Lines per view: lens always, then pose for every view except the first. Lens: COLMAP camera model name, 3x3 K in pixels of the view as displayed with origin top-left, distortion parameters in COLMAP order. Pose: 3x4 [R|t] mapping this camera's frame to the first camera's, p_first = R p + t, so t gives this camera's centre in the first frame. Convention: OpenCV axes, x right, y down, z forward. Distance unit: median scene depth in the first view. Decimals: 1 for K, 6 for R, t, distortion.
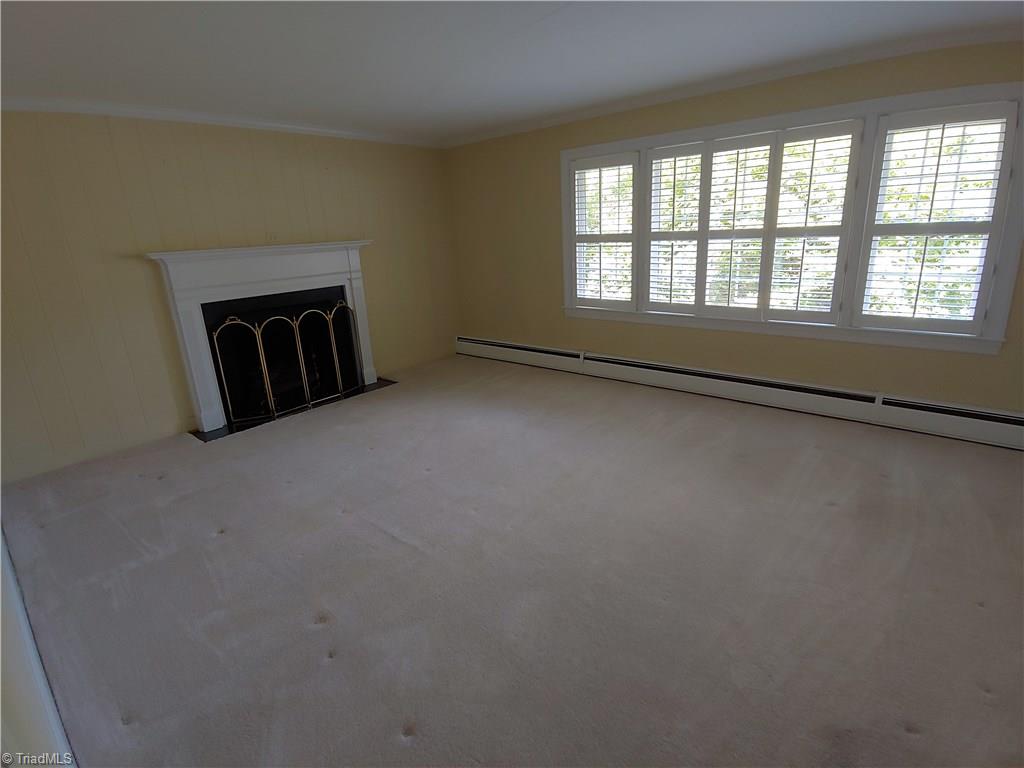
lens RADIAL K [[512.1, 0, 512.9], [0, 512.1, 383.7], [0, 0, 1]] dist [-0.024681, 0.000851]
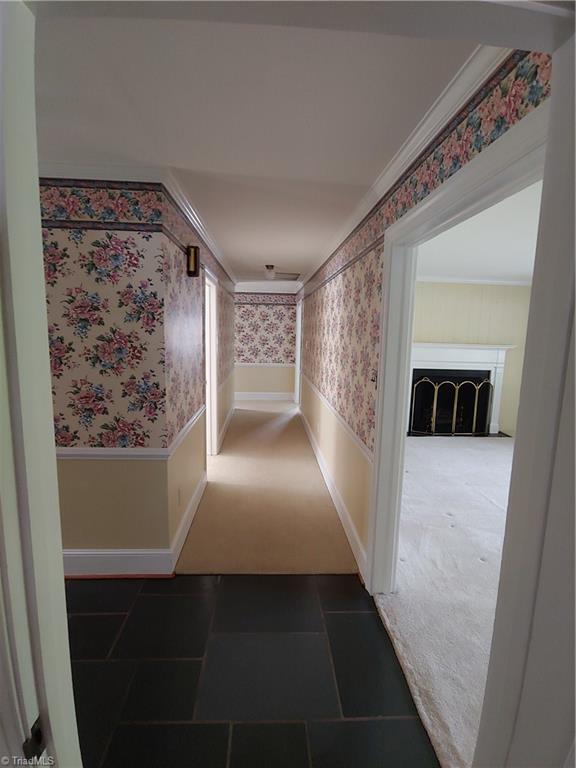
lens RADIAL K [[384.1, 0, 290.0], [0, 384.1, 385.5], [0, 0, 1]] dist [-0.024681, 0.000851]
pose [[0.701445, 0.167012, -0.692880, 0.077321], [-0.265436, 0.963438, -0.036490, 0.073061], [0.661452, 0.209511, 0.720129, -0.314234]]
